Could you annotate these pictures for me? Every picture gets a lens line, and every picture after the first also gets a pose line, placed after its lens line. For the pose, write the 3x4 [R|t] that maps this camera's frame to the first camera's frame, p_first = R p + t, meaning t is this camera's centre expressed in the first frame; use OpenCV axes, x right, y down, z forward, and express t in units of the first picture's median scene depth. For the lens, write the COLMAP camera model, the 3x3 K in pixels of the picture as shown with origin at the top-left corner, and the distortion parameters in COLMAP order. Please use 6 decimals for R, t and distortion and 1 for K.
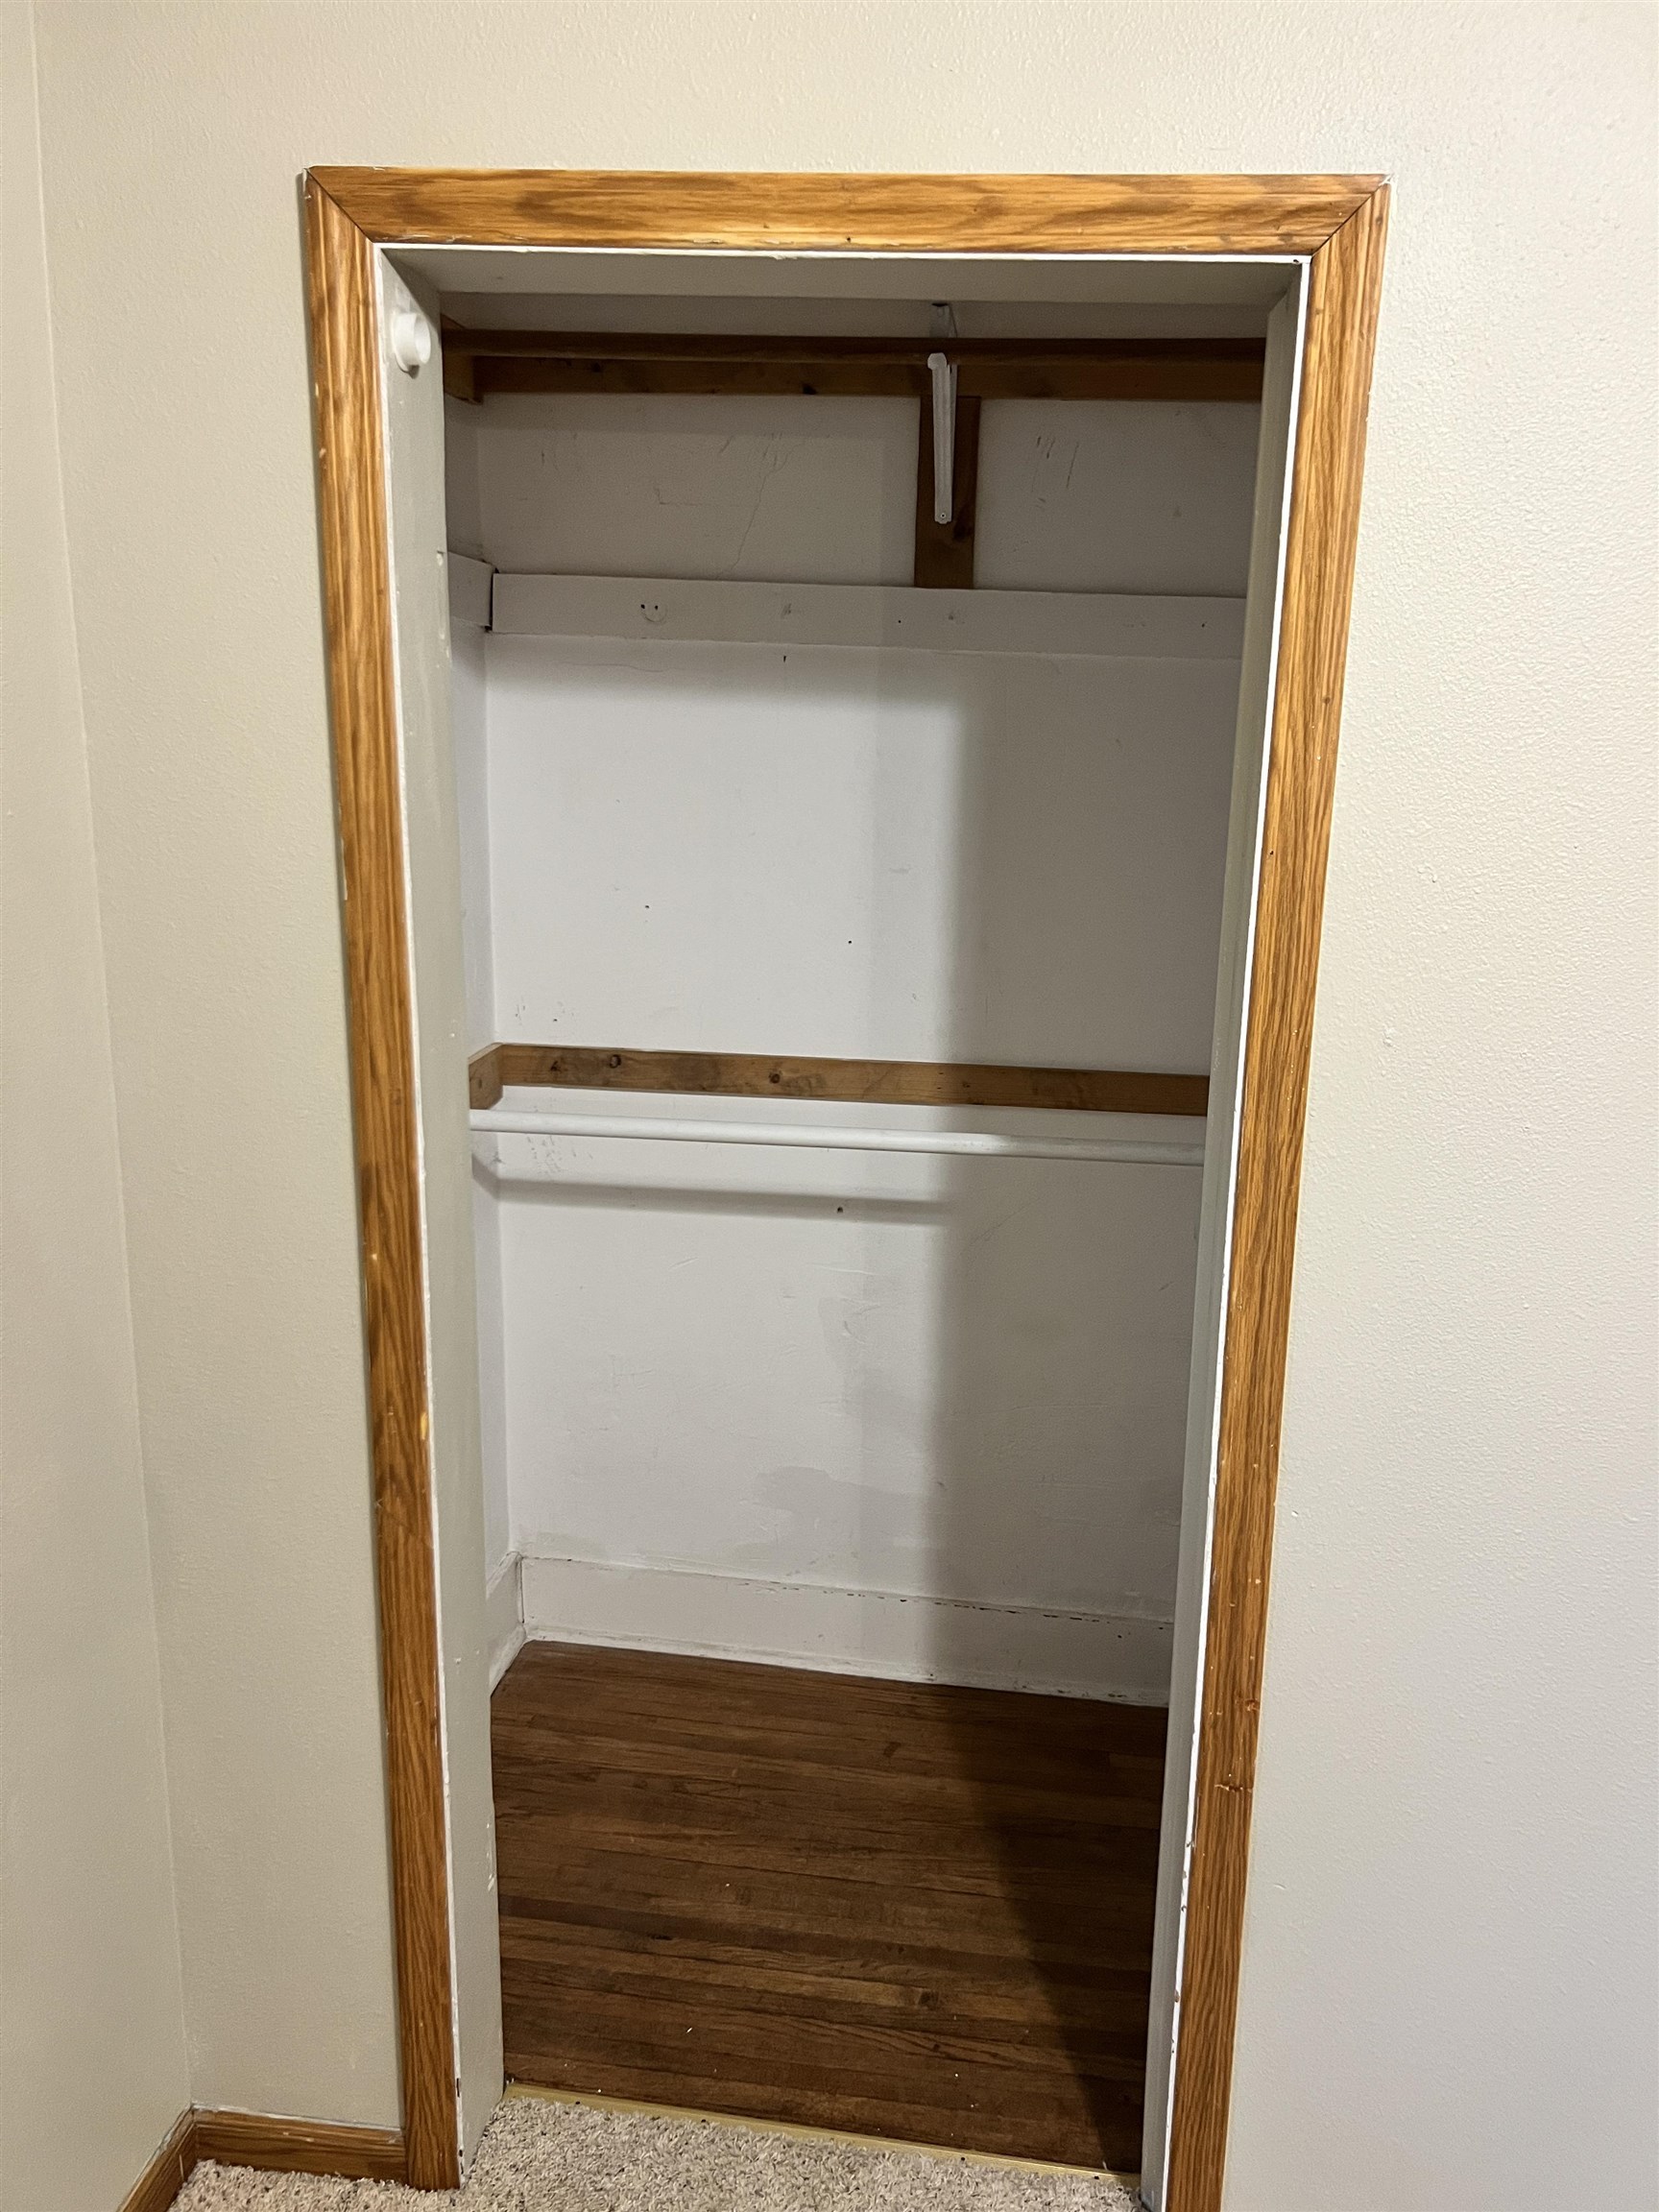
lens RADIAL K [[1668.9, 0, 814.7], [0, 1668.9, 1147.8], [0, 0, 1]] dist [0.049356, -0.066809]
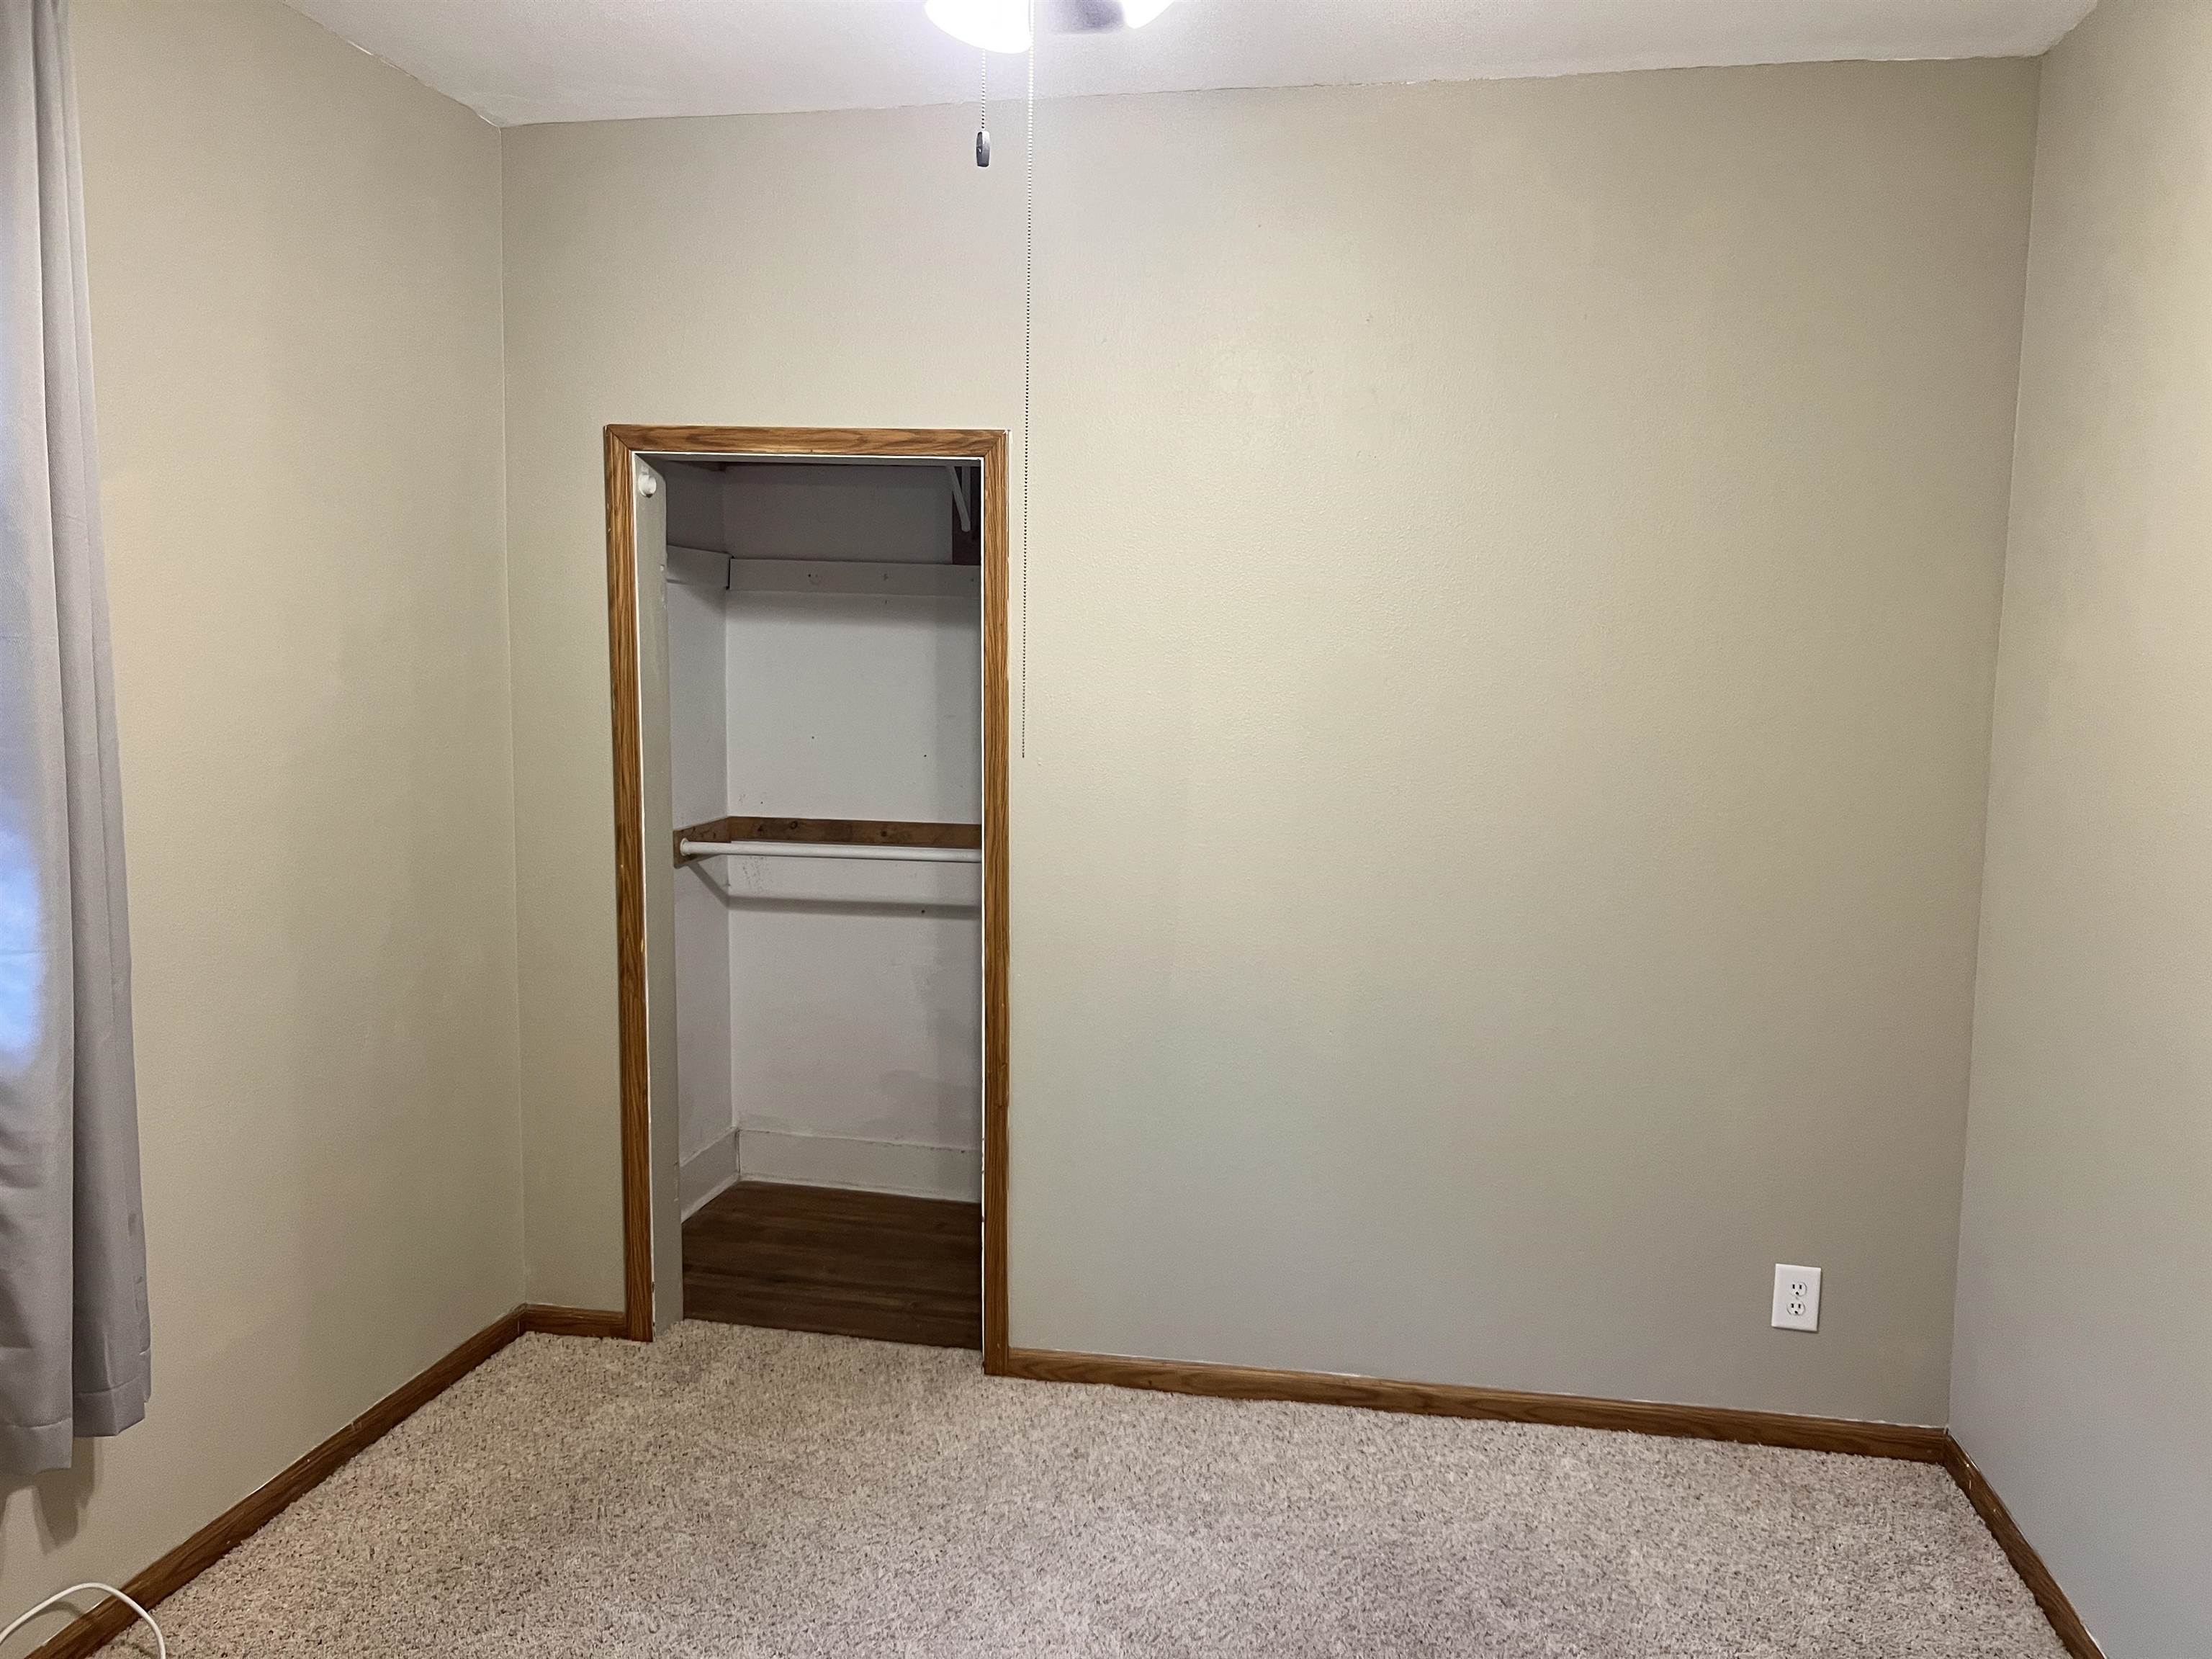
lens RADIAL K [[1668.9, 0, 1103.5], [0, 1668.9, 830.1], [0, 0, 1]] dist [0.049356, -0.066809]
pose [[0.998322, -0.003710, -0.057795, 0.463815], [-0.004245, 0.990572, -0.136926, 0.290465], [0.057758, 0.136942, 0.988894, -1.081732]]
